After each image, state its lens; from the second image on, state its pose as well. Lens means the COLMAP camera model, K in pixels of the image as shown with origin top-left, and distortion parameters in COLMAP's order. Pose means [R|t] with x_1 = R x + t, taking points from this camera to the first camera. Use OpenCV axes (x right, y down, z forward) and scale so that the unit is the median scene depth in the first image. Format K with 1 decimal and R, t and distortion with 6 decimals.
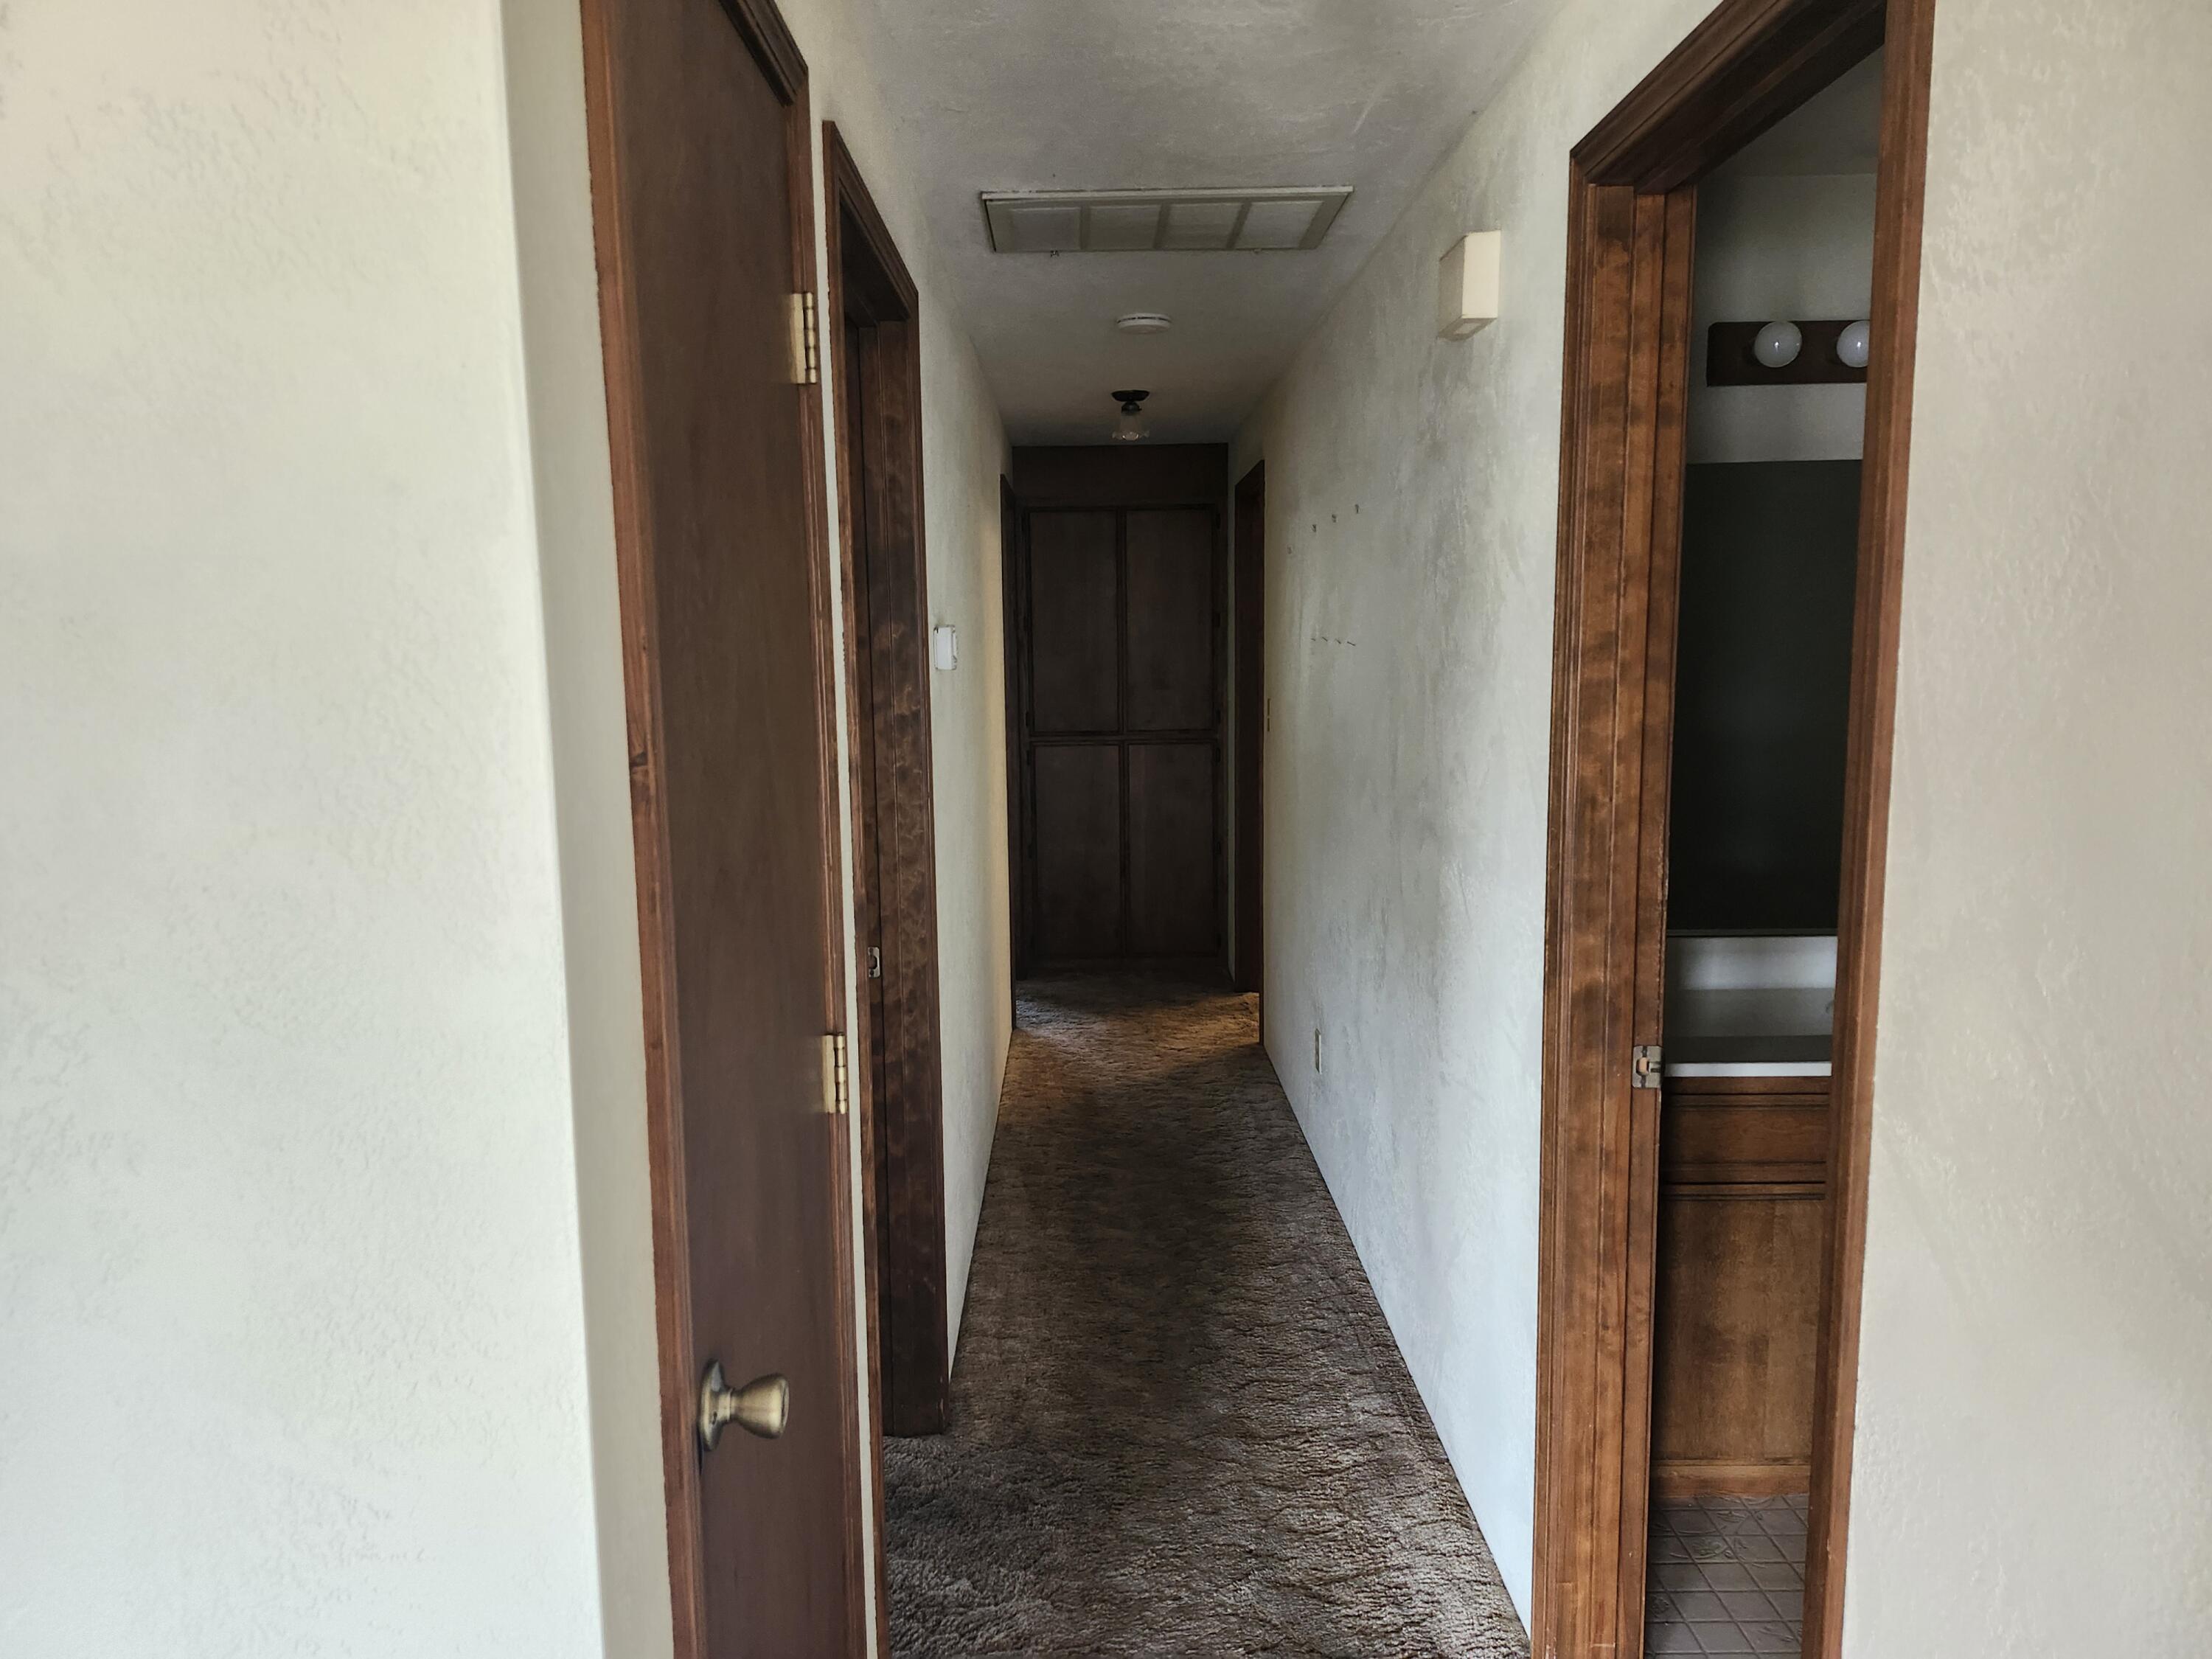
lens RADIAL K [[1551.1, 0, 1104.1], [0, 1551.1, 833.5], [0, 0, 1]] dist [0.056582, -0.042945]
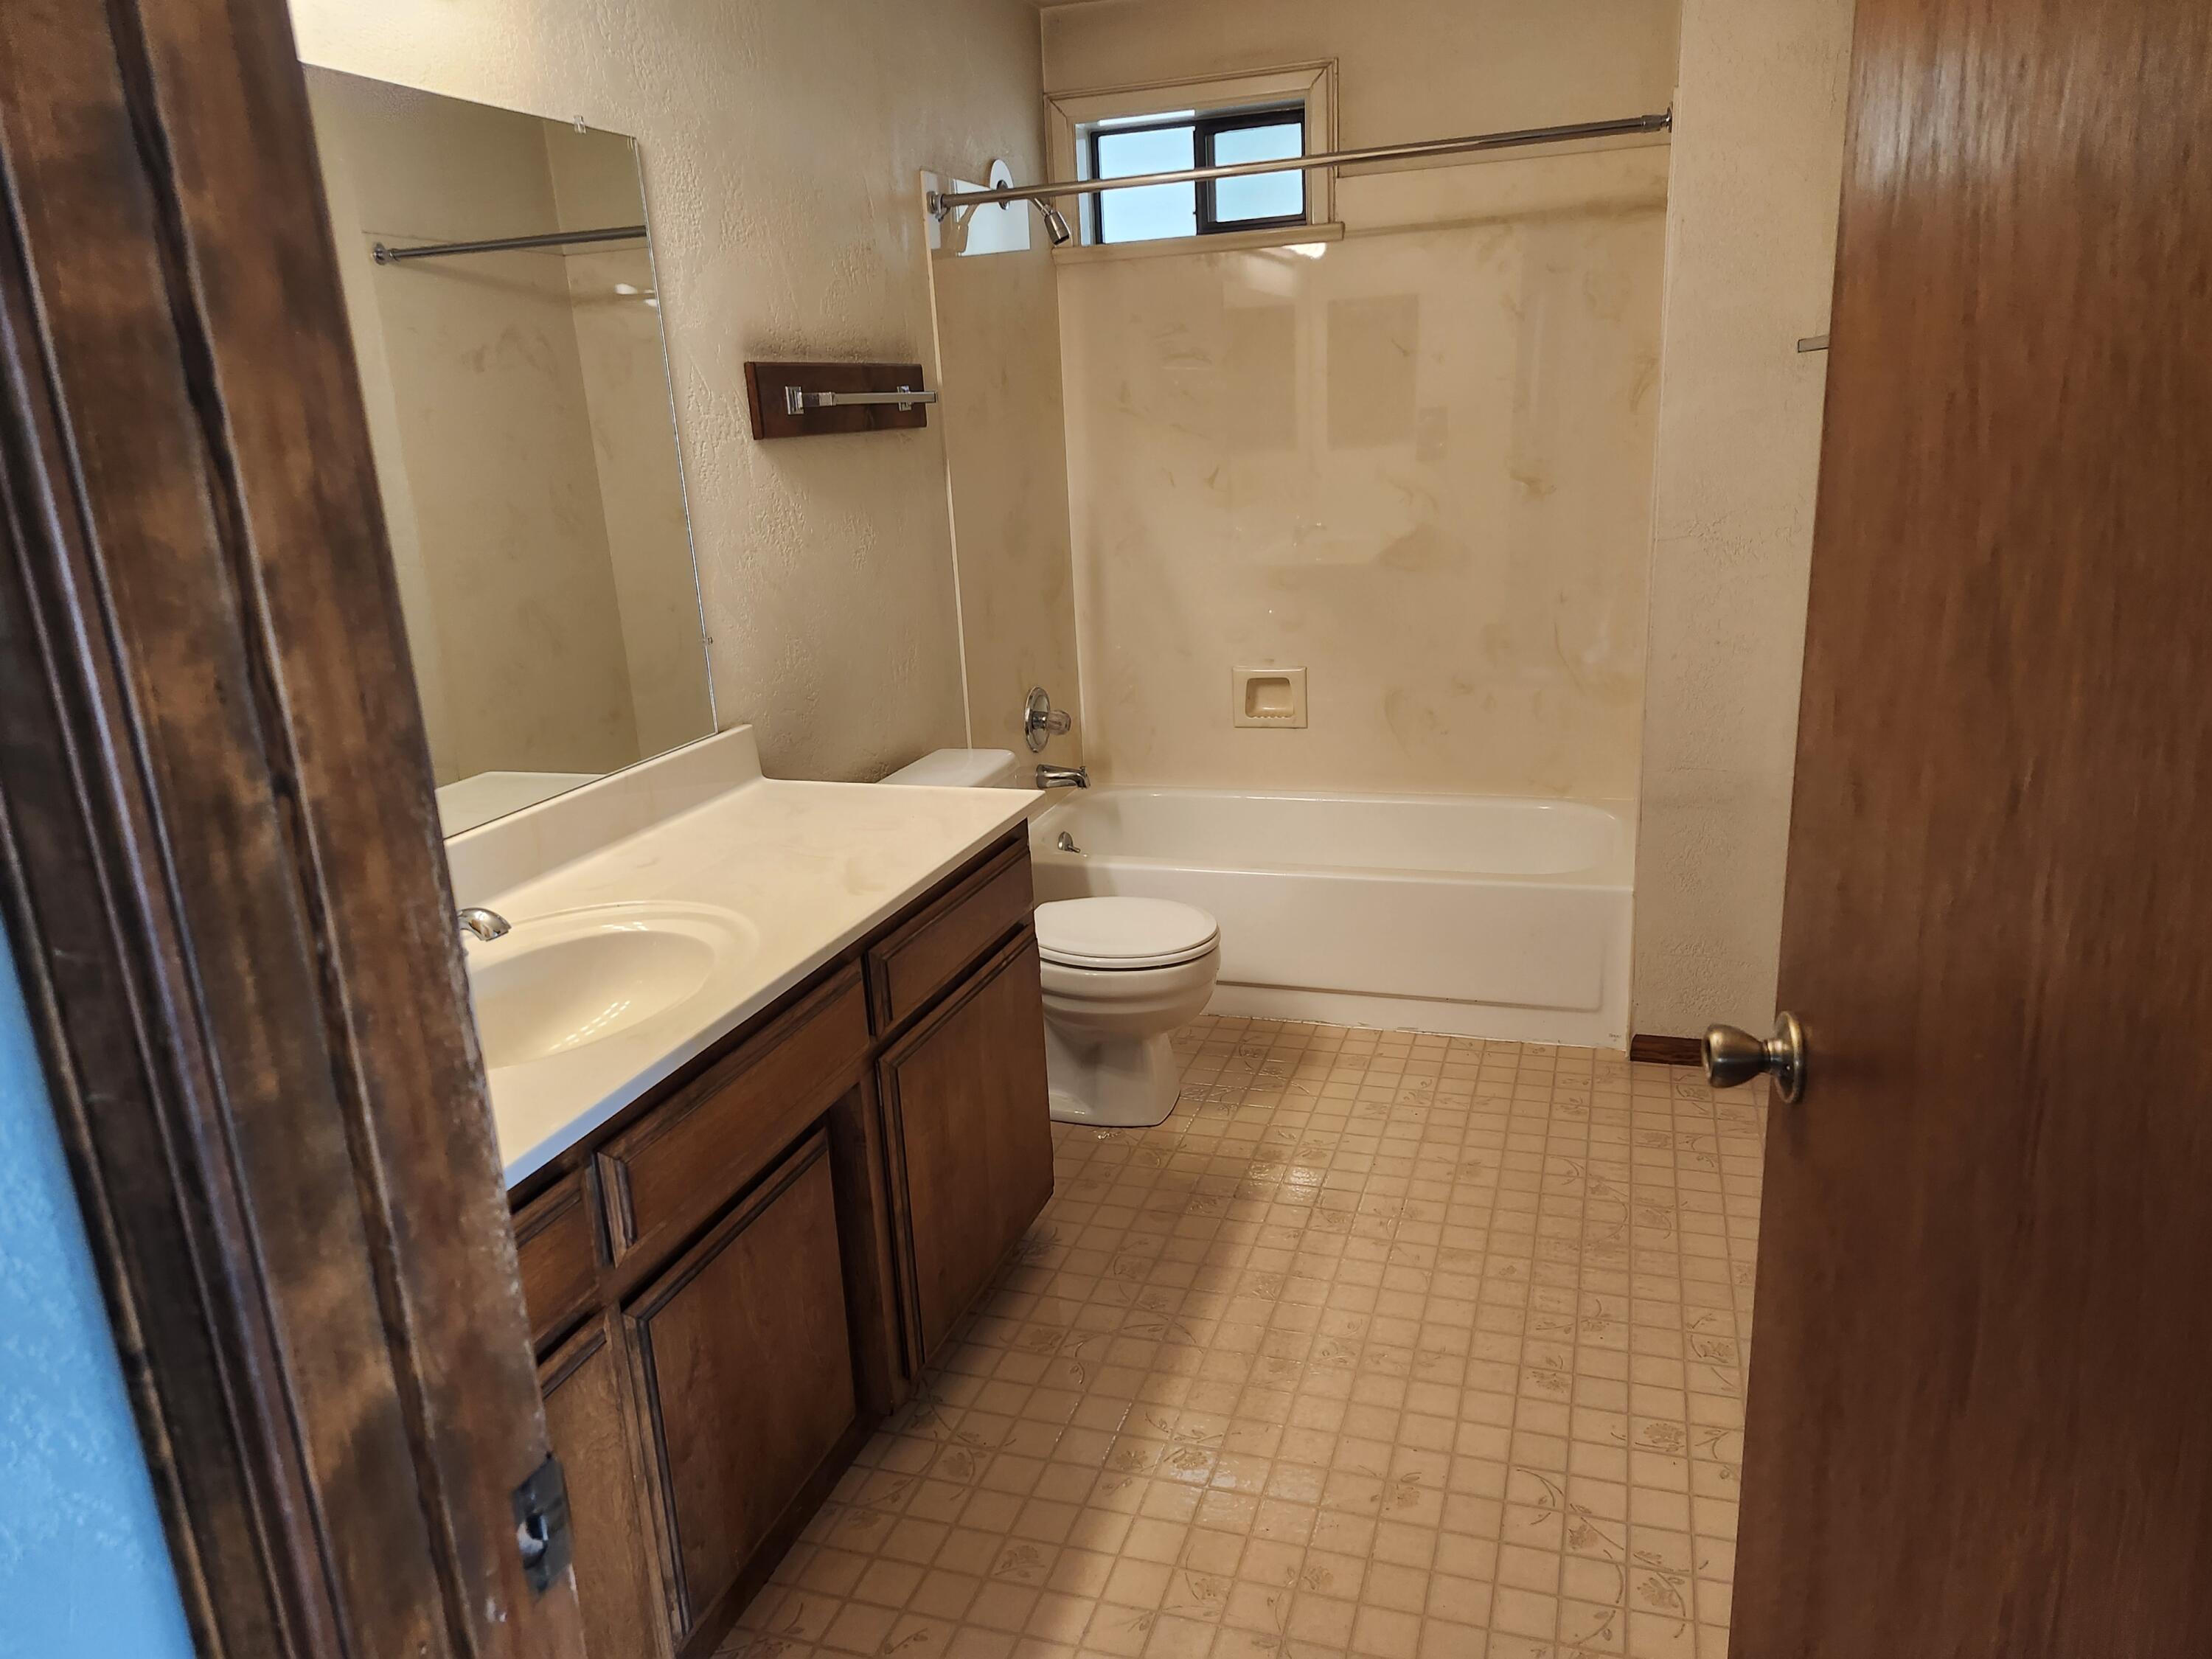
lens RADIAL K [[1551.1, 0, 1106.9], [0, 1551.1, 837.9], [0, 0, 1]] dist [0.056582, -0.042945]
pose [[0.329234, -0.265756, 0.906079, 0.123371], [0.175956, 0.960036, 0.217647, -0.047228], [-0.927709, 0.087773, 0.362838, 0.768492]]
